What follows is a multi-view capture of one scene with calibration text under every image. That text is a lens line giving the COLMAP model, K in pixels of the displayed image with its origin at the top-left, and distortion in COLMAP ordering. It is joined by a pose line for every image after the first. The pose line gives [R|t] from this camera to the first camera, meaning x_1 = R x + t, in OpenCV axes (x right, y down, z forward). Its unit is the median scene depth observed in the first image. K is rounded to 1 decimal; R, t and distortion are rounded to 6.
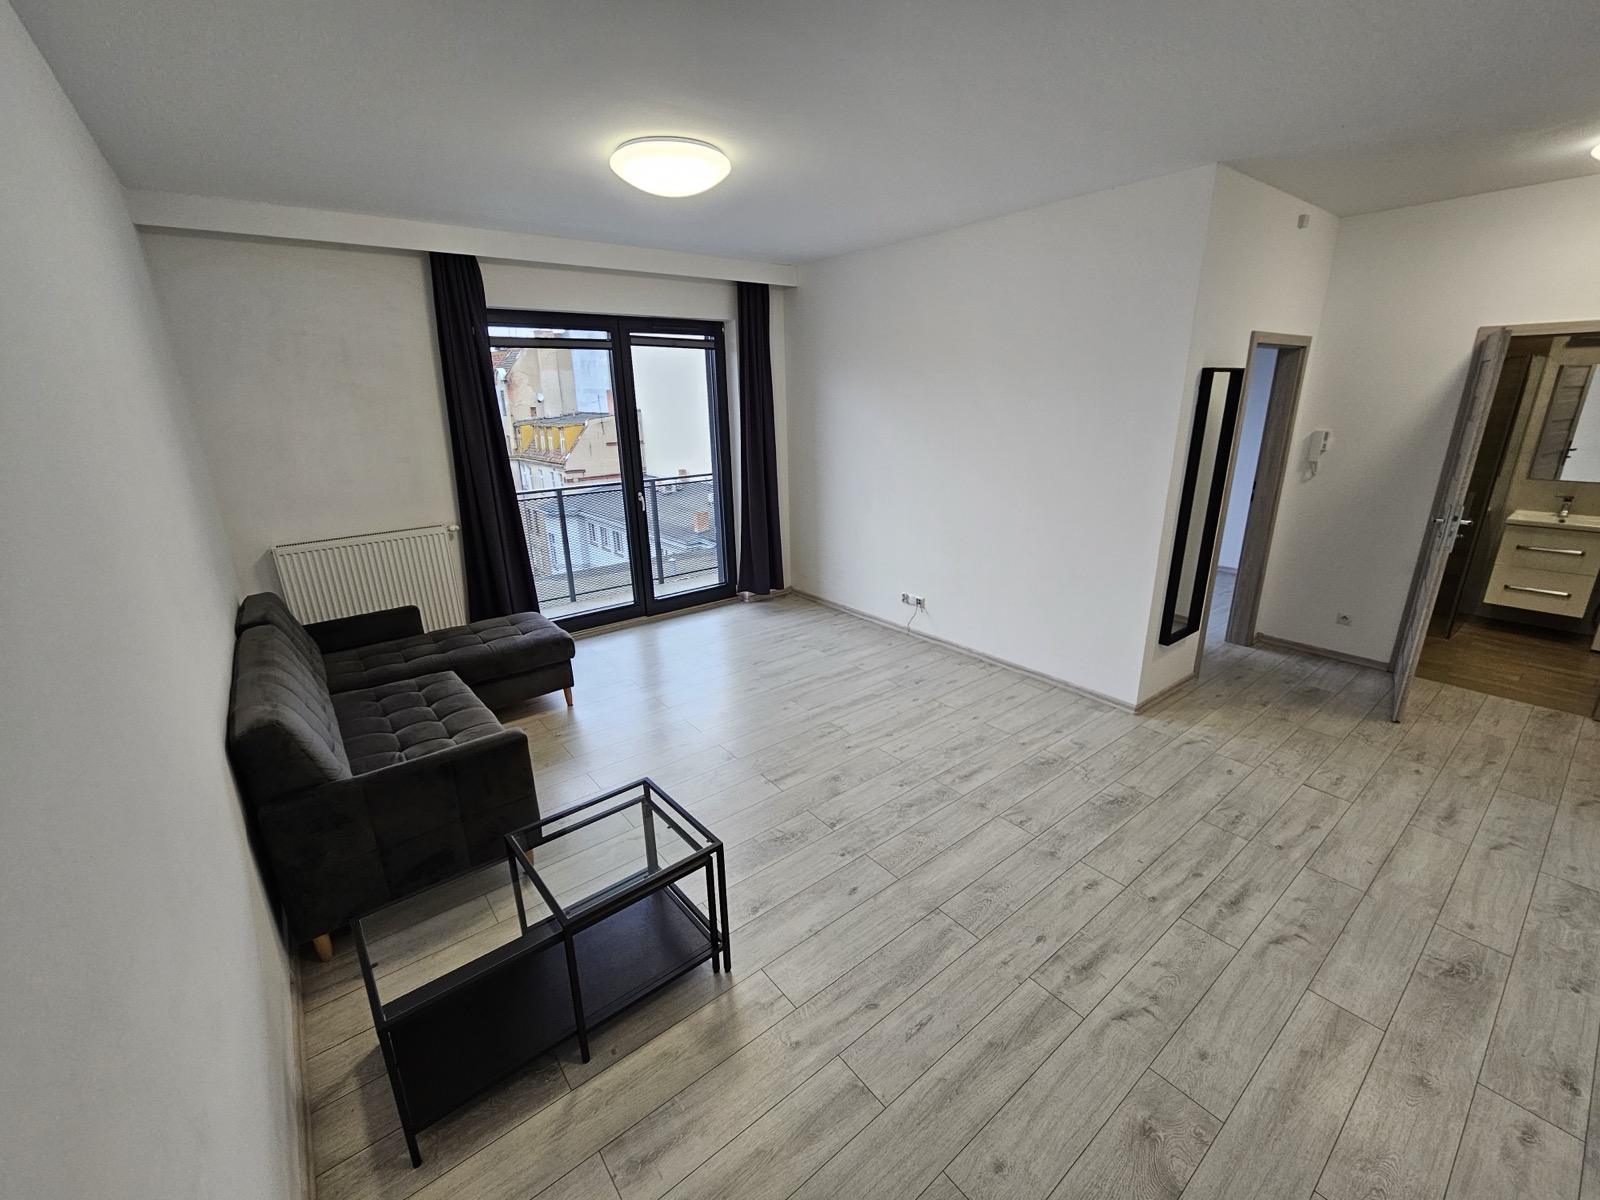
lens RADIAL K [[653.6, 0, 807.3], [0, 653.6, 606.4], [0, 0, 1]] dist [0.002014, -0.000164]
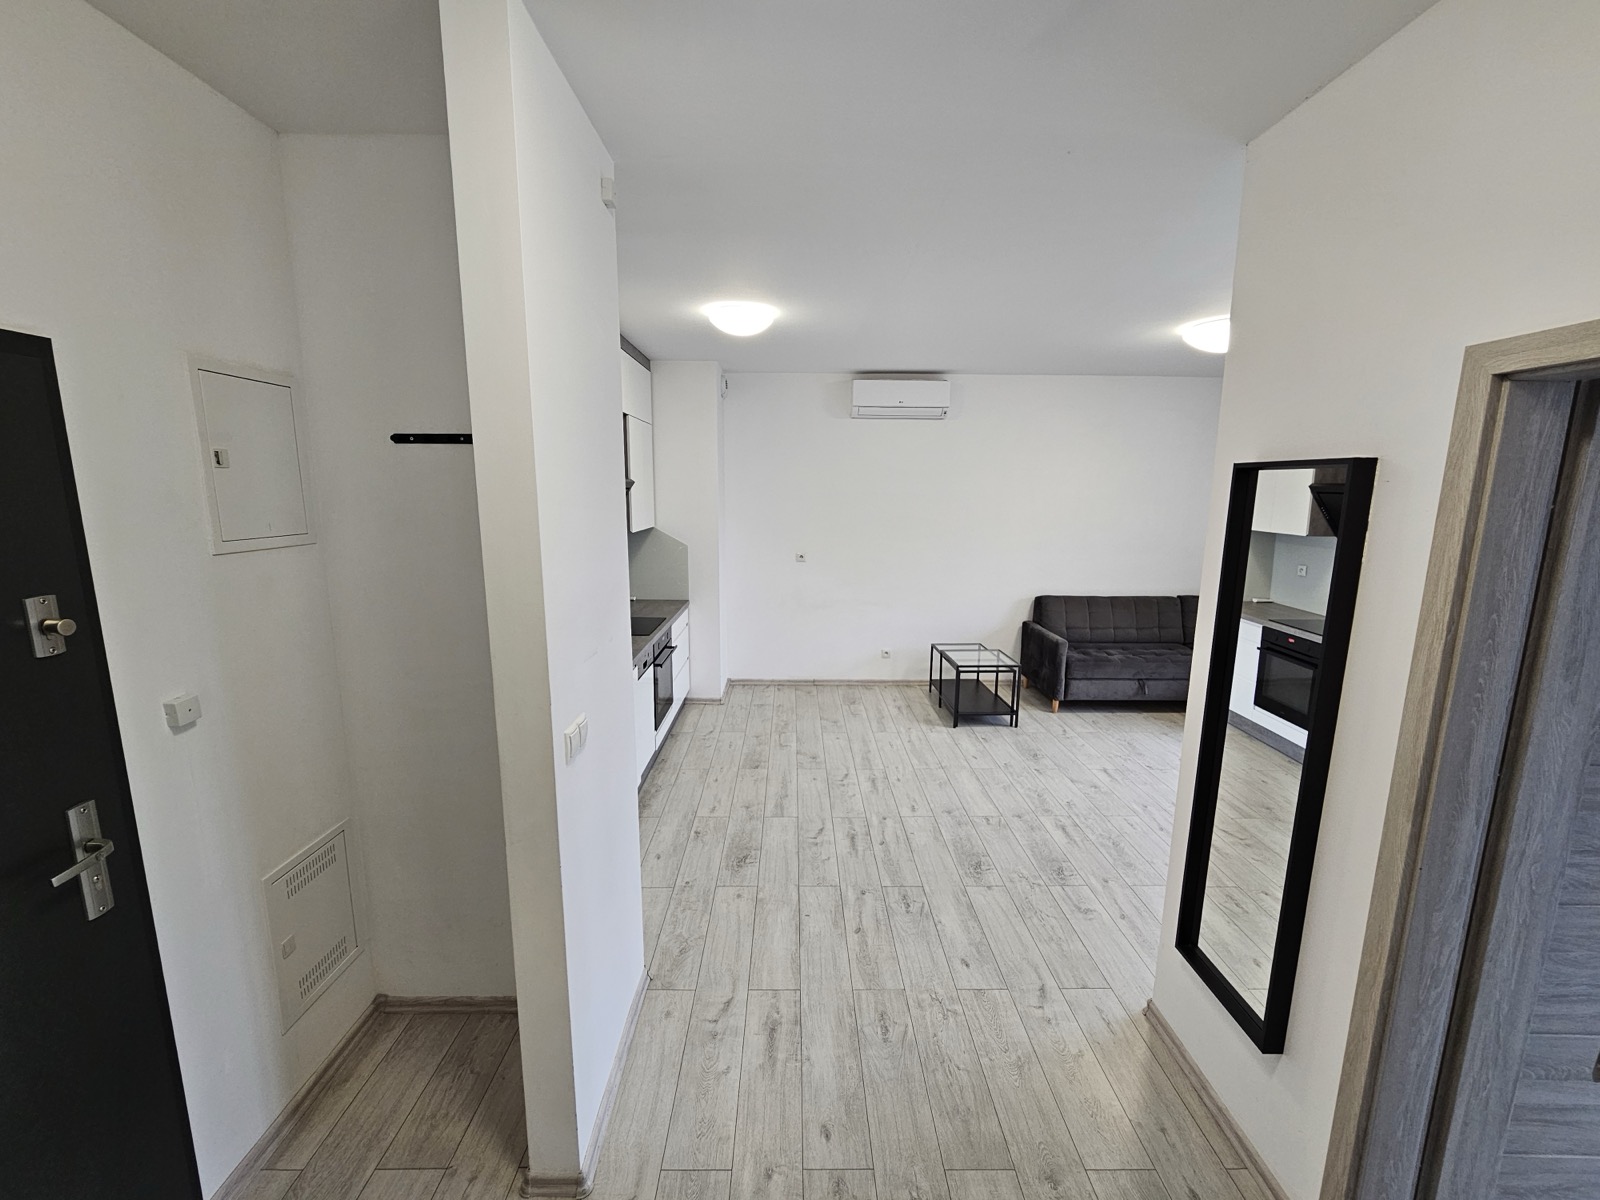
lens RADIAL K [[653.6, 0, 793.2], [0, 653.6, 596.3], [0, 0, 1]] dist [0.002014, -0.000164]
pose [[-0.620470, 0.144654, -0.770774, 1.546997], [-0.236854, 0.902378, 0.360019, -0.448742], [0.747608, 0.405942, -0.525636, 1.265092]]
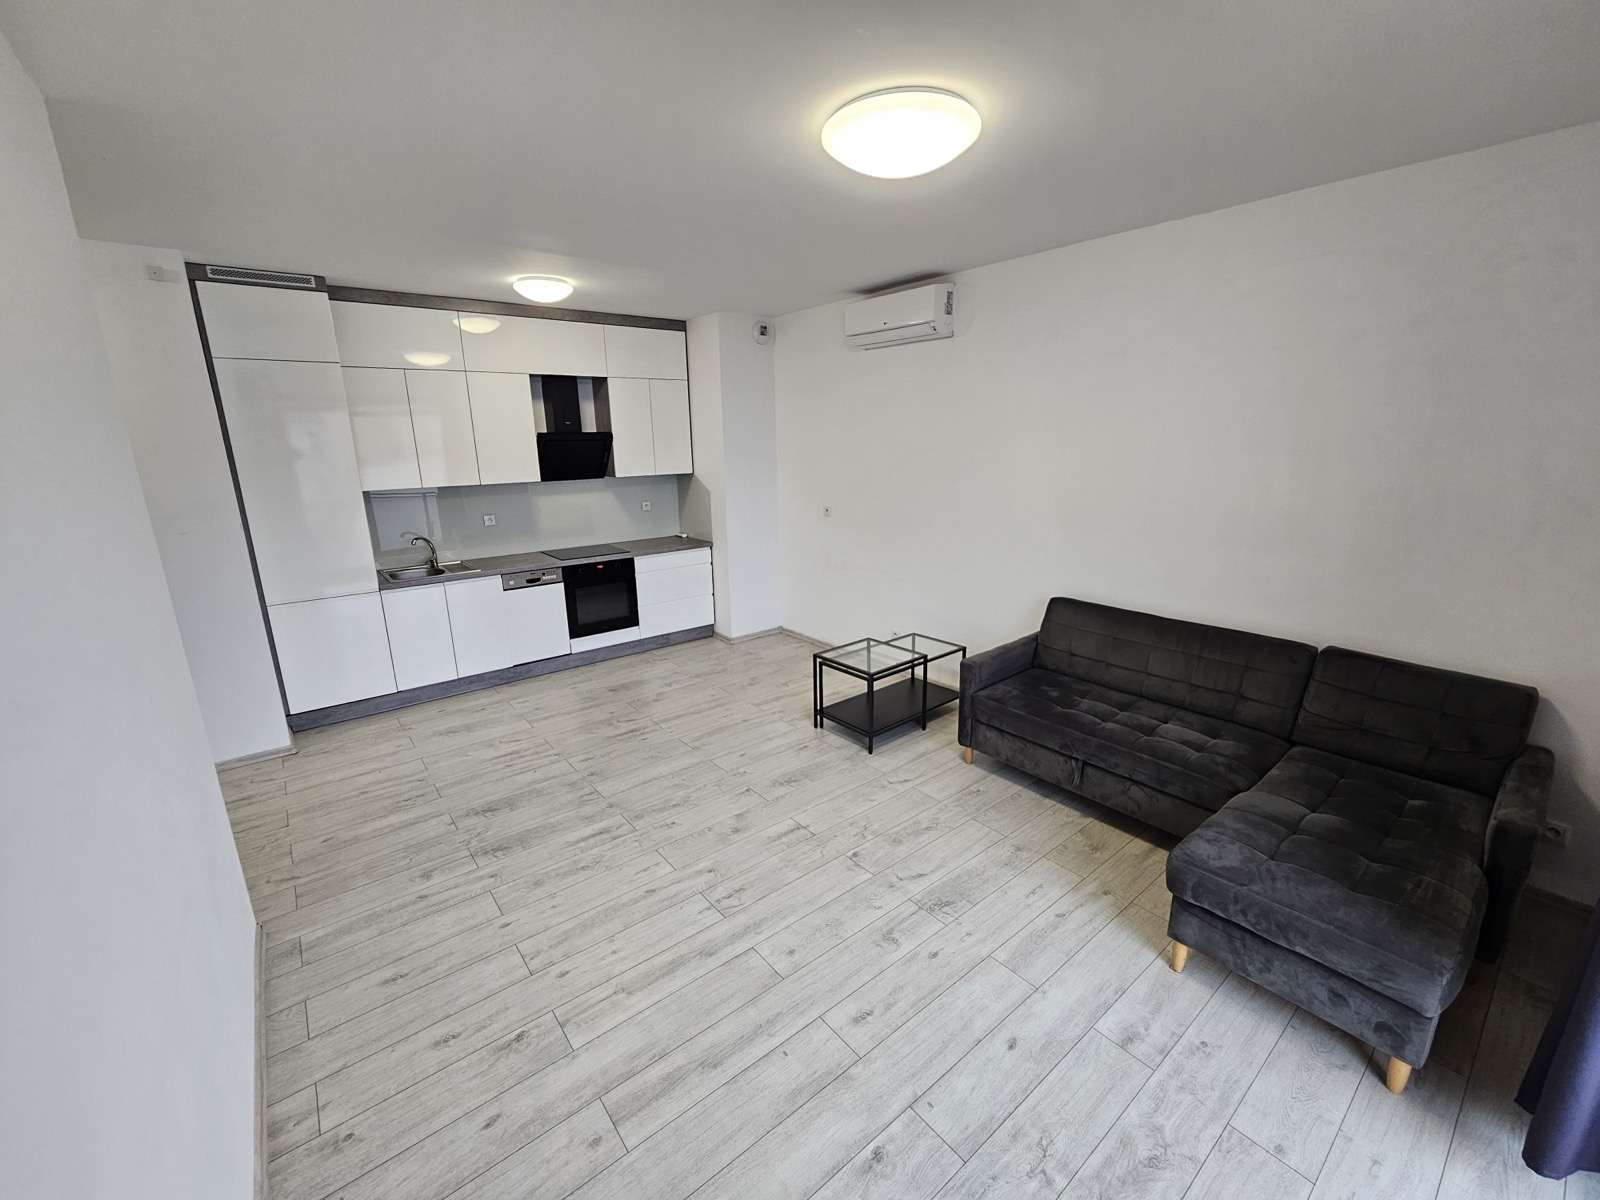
lens RADIAL K [[653.6, 0, 805.4], [0, 653.6, 598.4], [0, 0, 1]] dist [0.002014, -0.000164]
pose [[-0.999319, 0.036874, 0.001536, -0.085243], [0.032066, 0.846919, 0.530754, -0.627200], [0.018270, 0.530442, -0.847524, 1.920758]]
